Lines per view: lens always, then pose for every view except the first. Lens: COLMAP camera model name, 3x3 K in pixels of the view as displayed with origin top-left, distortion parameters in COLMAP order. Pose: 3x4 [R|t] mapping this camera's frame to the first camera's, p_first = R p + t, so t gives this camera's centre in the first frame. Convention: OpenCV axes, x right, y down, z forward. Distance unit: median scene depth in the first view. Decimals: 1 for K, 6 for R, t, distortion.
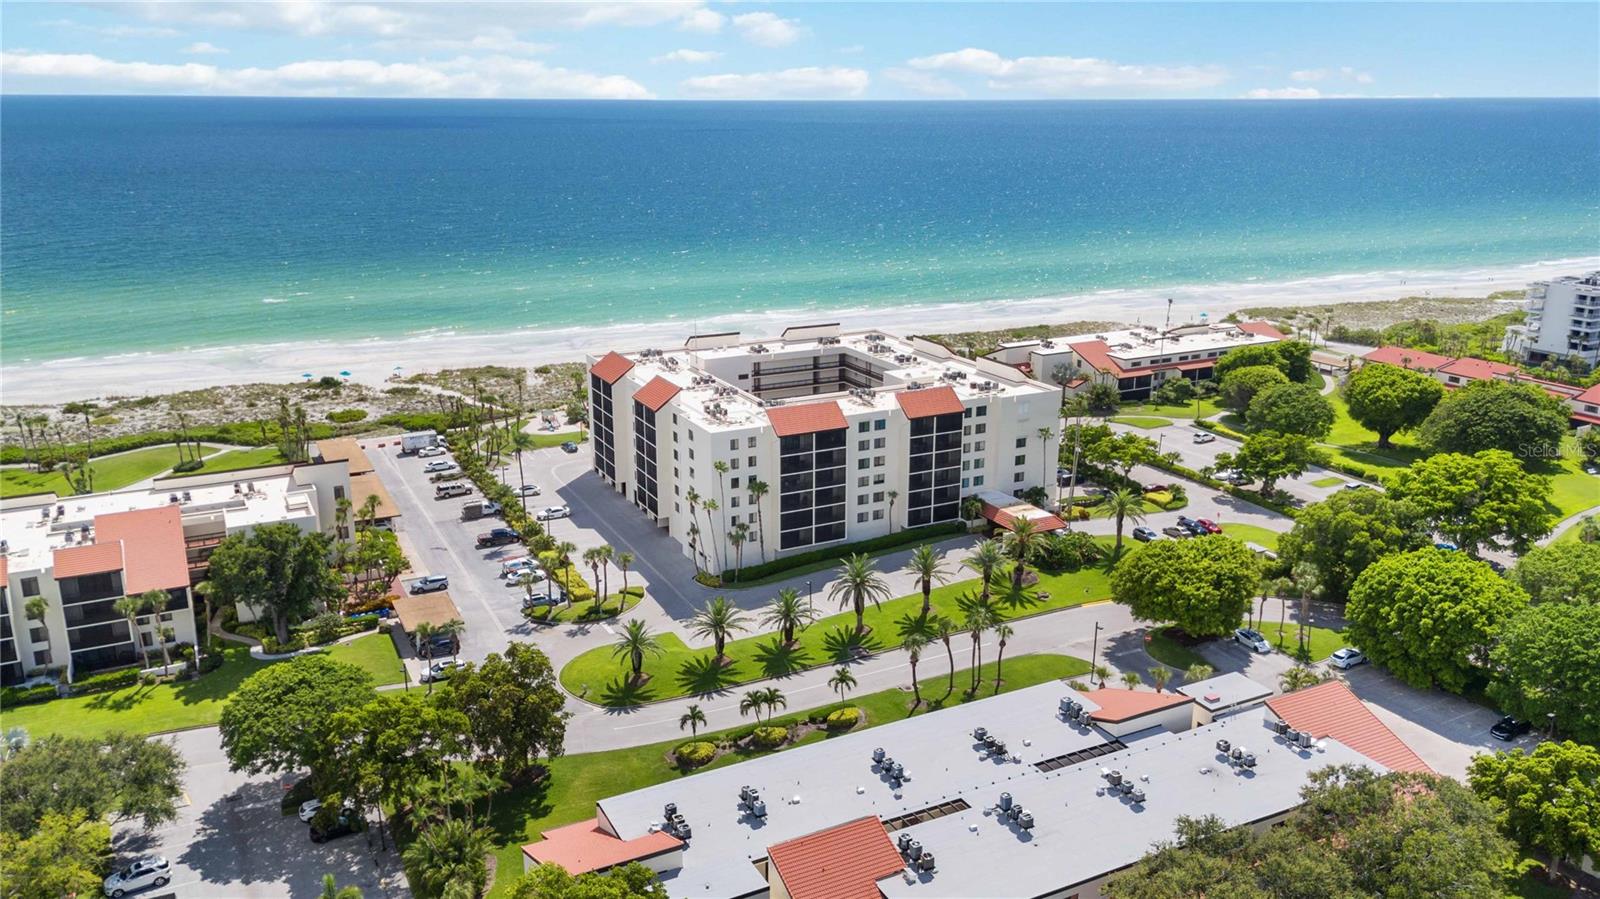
lens RADIAL K [[1208.3, 0, 800.0], [0, 1208.3, 449.5], [0, 0, 1]] dist [0.078448, -0.078614]
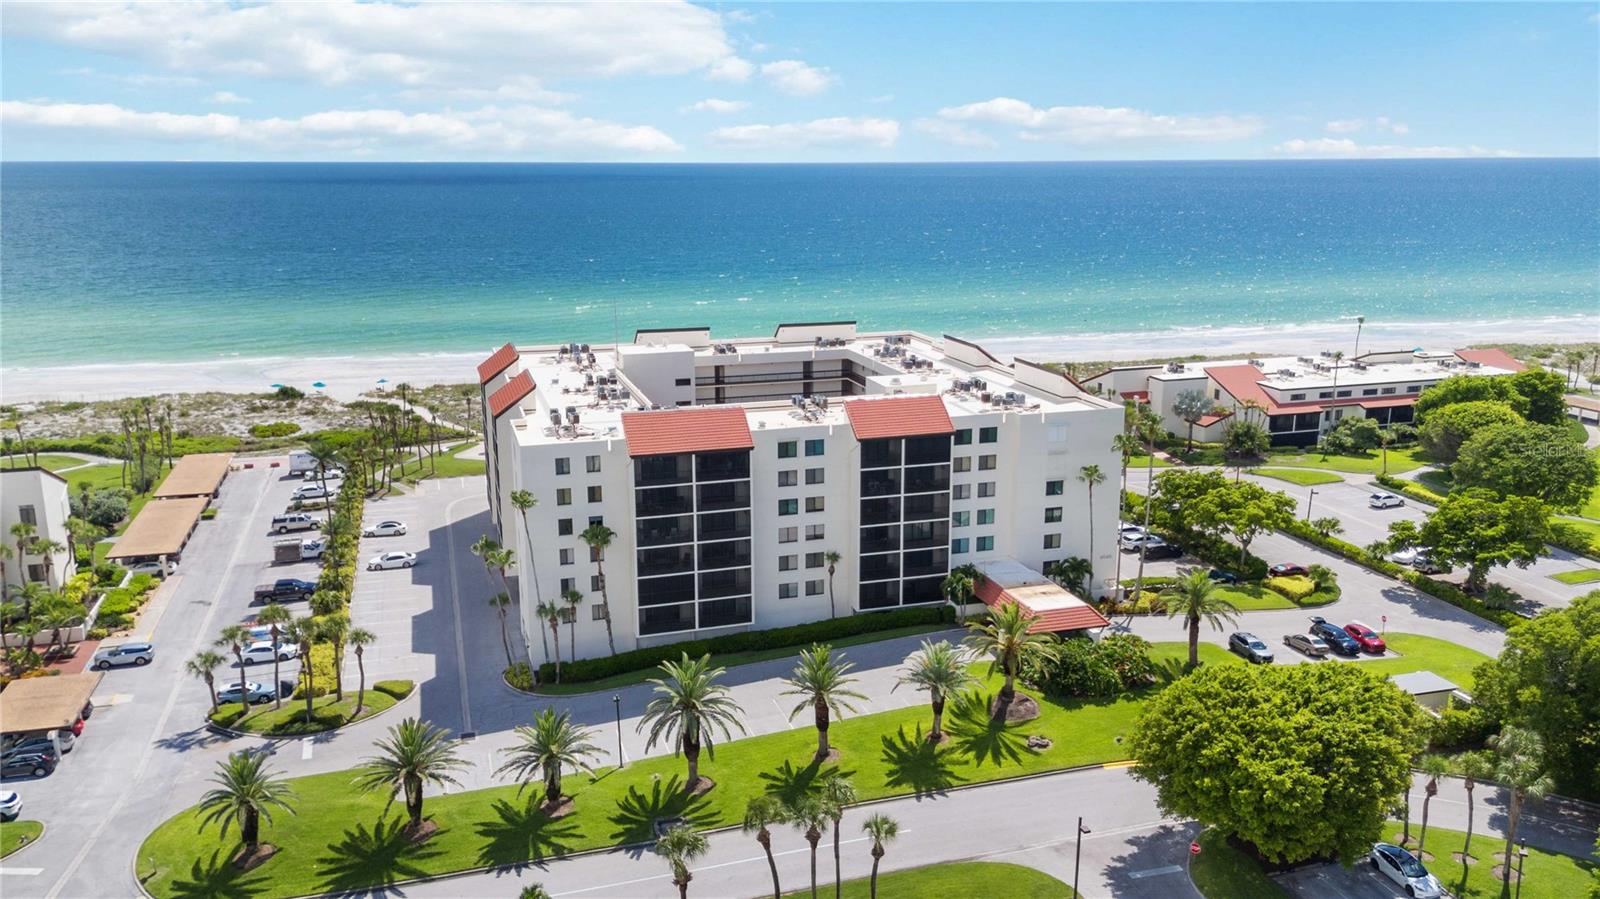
lens RADIAL K [[1216.6, 0, 800.0], [0, 1216.6, 449.5], [0, 0, 1]] dist [0.073078, -0.069039]
pose [[0.984977, 0.036196, -0.168849, 0.163124], [-0.044409, 0.997994, -0.045122, 0.009677], [0.166877, 0.051943, 0.984609, 0.349908]]
